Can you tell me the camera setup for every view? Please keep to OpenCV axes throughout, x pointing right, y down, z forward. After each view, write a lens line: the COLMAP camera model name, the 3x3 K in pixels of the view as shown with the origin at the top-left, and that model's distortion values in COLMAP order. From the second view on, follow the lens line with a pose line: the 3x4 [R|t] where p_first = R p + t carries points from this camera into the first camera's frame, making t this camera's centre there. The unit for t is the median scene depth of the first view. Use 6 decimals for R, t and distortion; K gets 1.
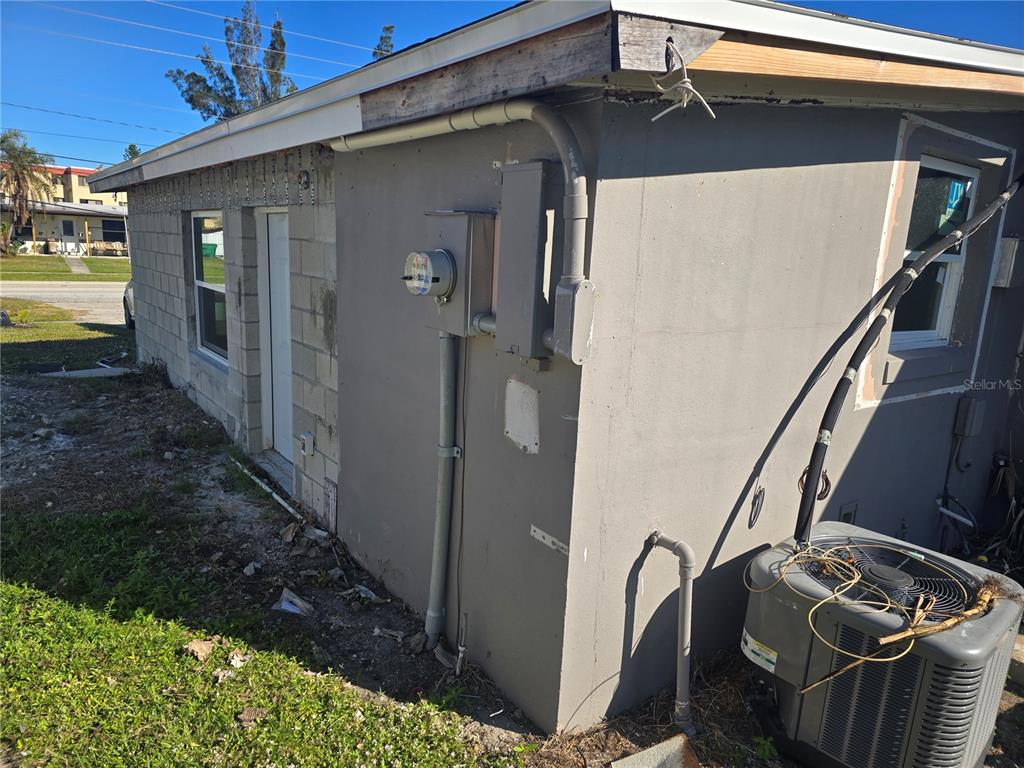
lens RADIAL K [[692.3, 0, 512.7], [0, 692.3, 387.6], [0, 0, 1]] dist [0.073747, -0.069762]
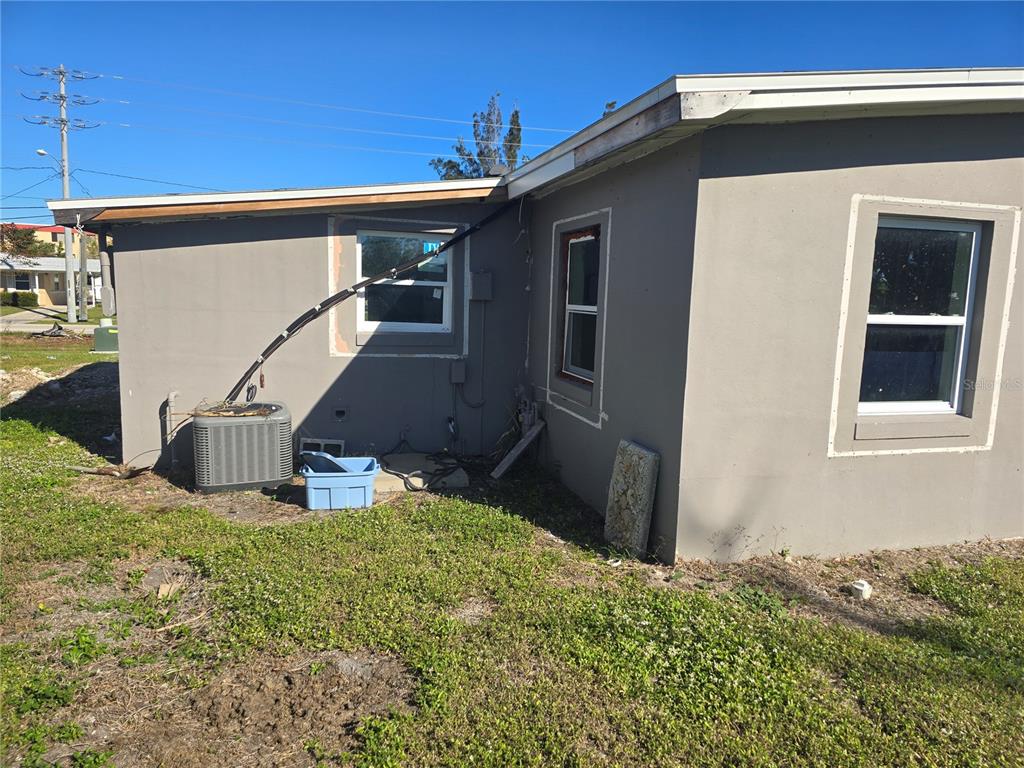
lens RADIAL K [[692.3, 0, 512.7], [0, 692.3, 387.6], [0, 0, 1]] dist [0.073747, -0.069762]
pose [[0.935276, 0.029661, -0.352674, 1.391529], [-0.057276, 0.996032, -0.068123, 0.188074], [0.349254, 0.083913, 0.933263, -0.561883]]
